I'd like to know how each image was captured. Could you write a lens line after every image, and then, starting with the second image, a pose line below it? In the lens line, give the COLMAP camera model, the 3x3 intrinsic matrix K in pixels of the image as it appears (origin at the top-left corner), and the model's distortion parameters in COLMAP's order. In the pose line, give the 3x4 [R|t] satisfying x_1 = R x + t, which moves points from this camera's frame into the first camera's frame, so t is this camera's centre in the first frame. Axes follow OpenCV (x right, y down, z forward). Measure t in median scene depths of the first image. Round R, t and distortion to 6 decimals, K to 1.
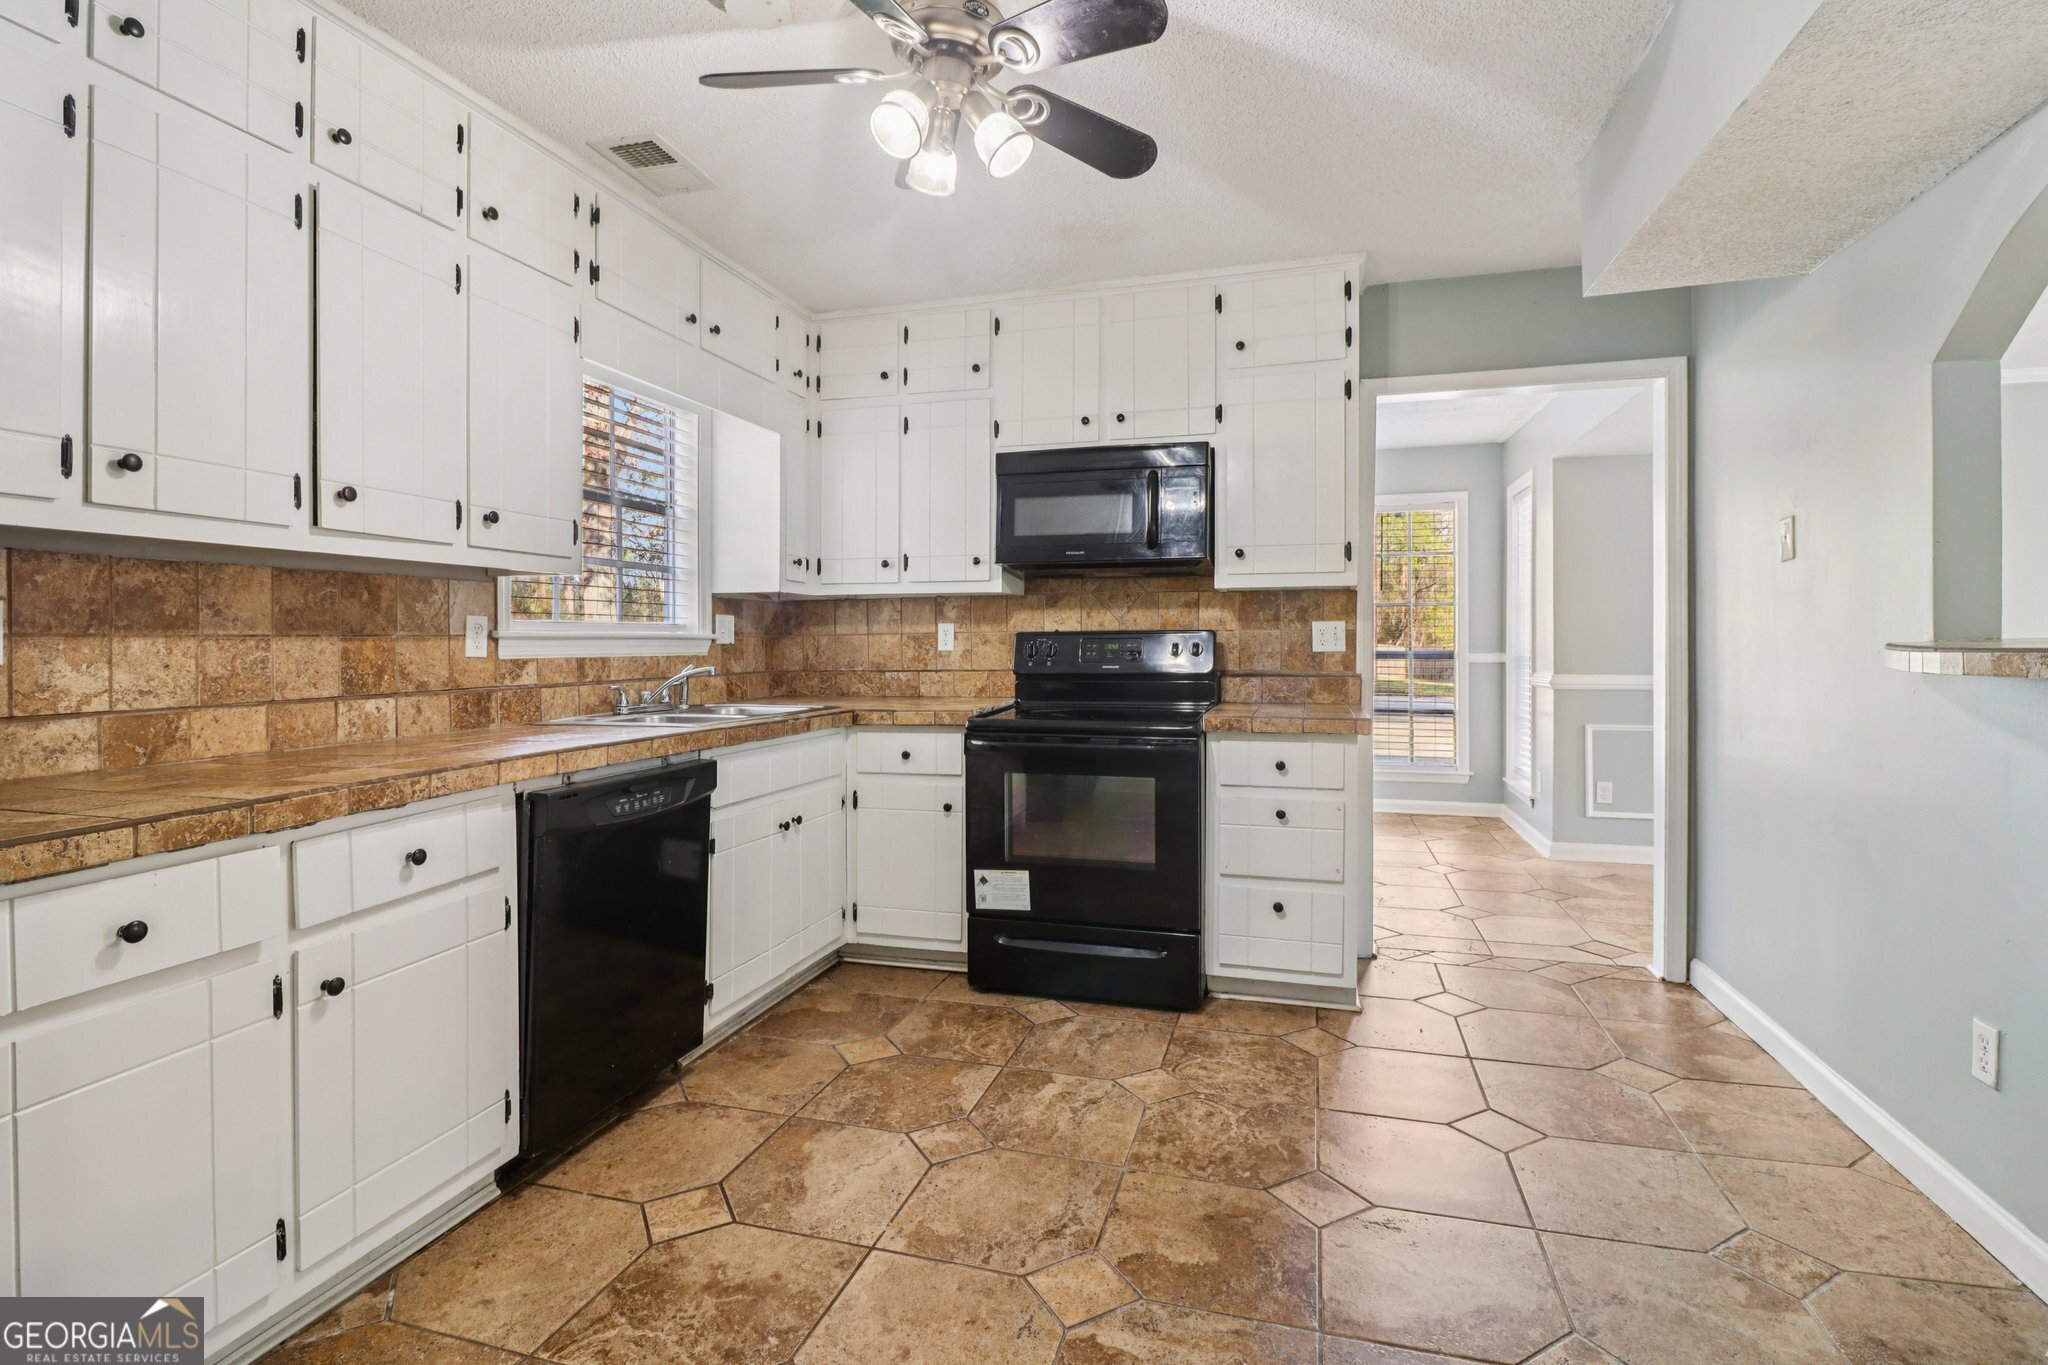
lens RADIAL K [[957.8, 0, 1037.8], [0, 957.8, 649.0], [0, 0, 1]] dist [0.009357, -0.015757]
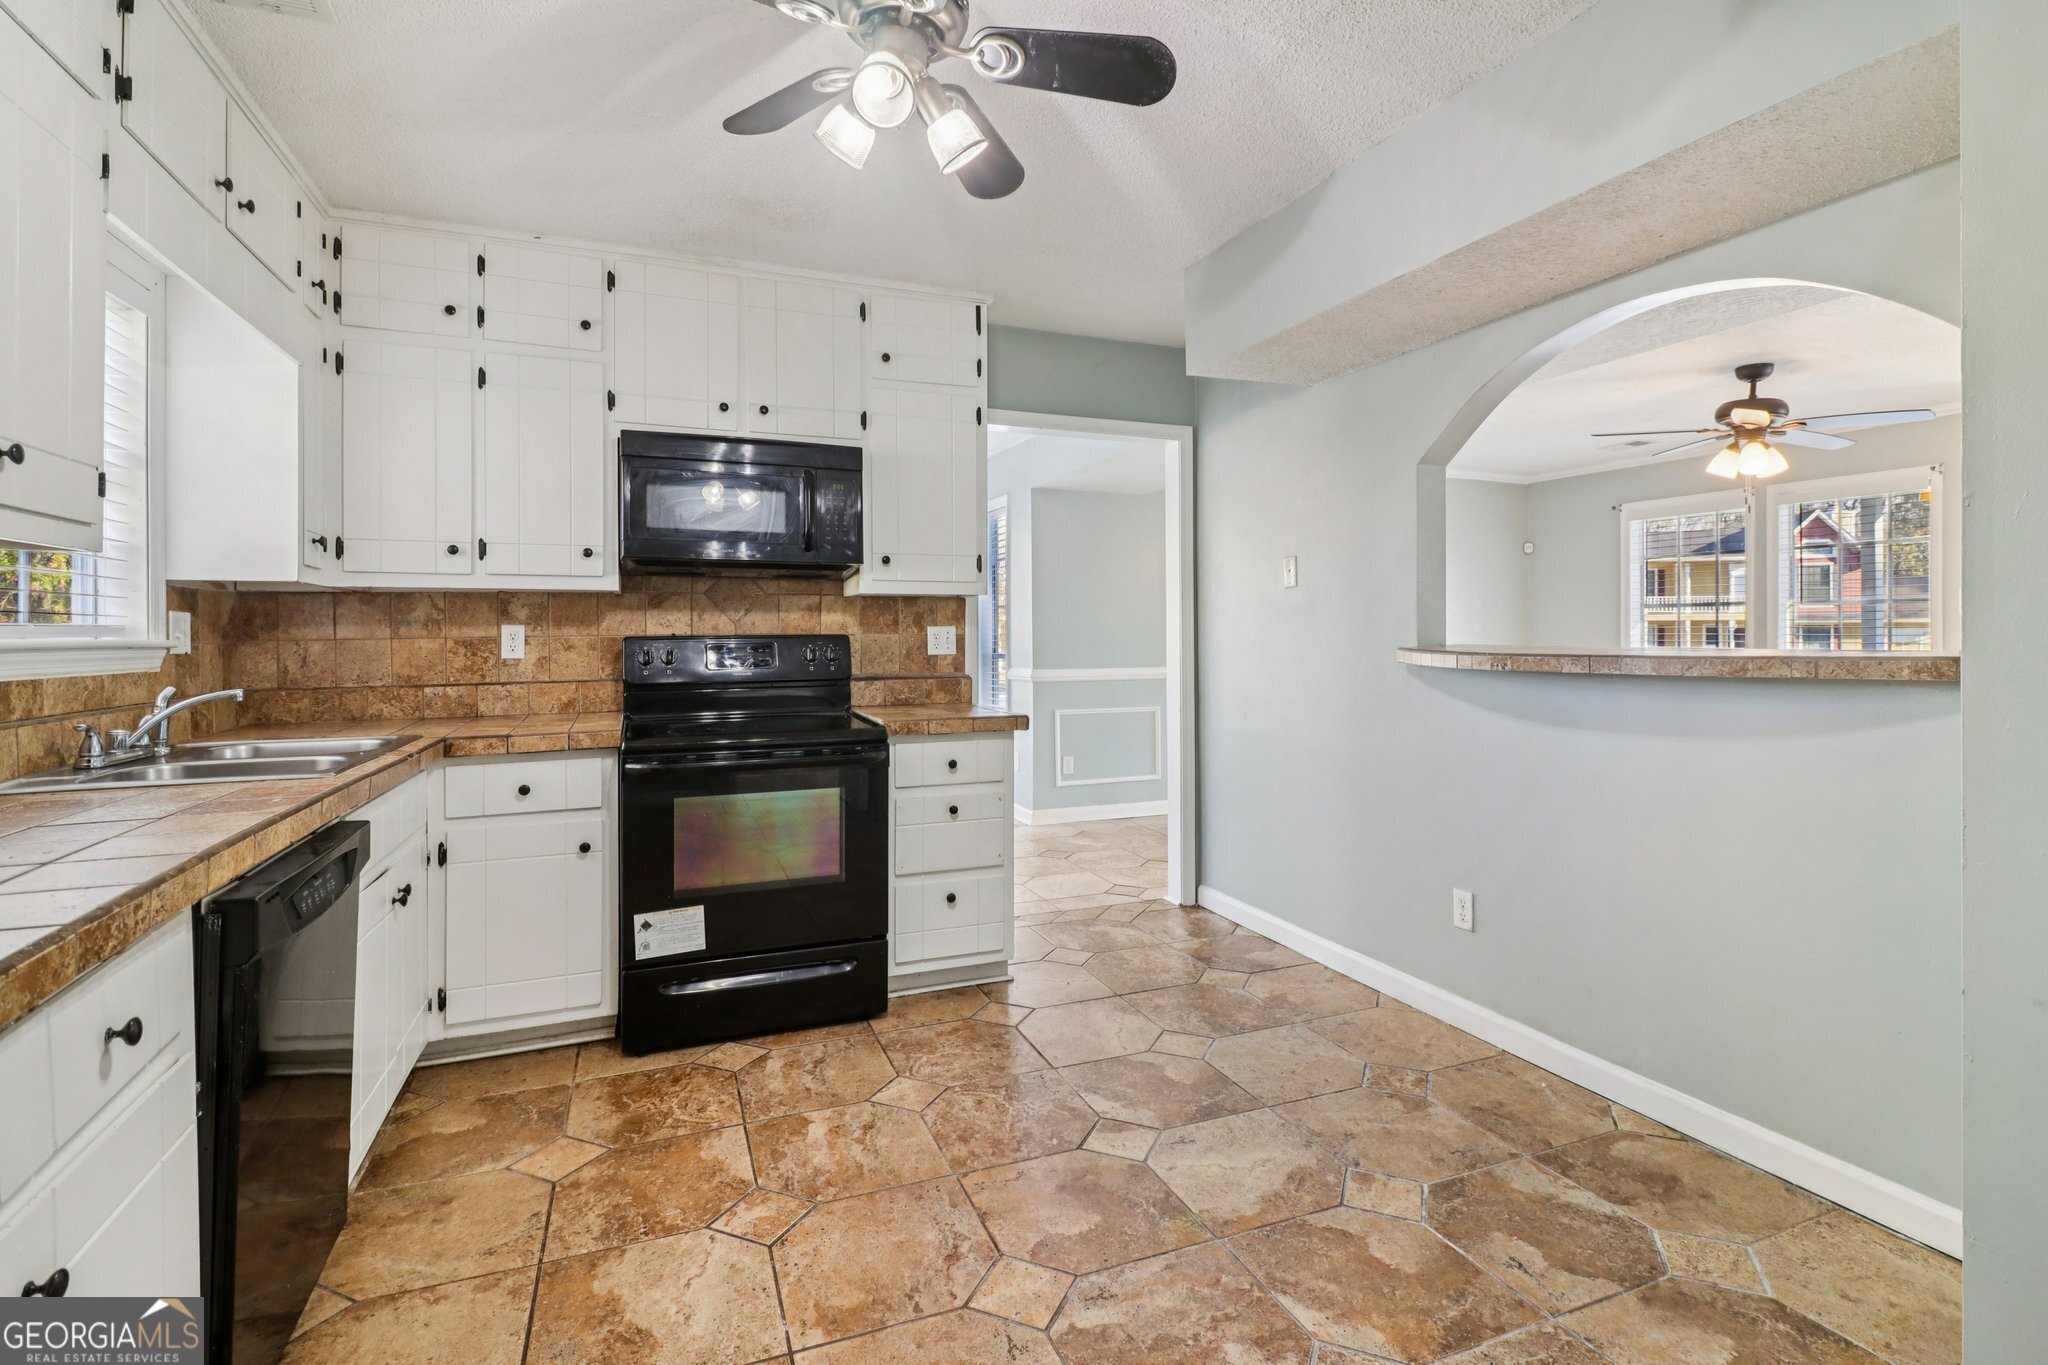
lens RADIAL K [[957.8, 0, 1029.2], [0, 957.8, 642.4], [0, 0, 1]] dist [0.009357, -0.015757]
pose [[0.791448, -0.004769, 0.611218, -0.302736], [0.006009, 0.999982, 0.000021, -0.011465], [-0.611208, 0.003657, 0.791462, 0.101246]]
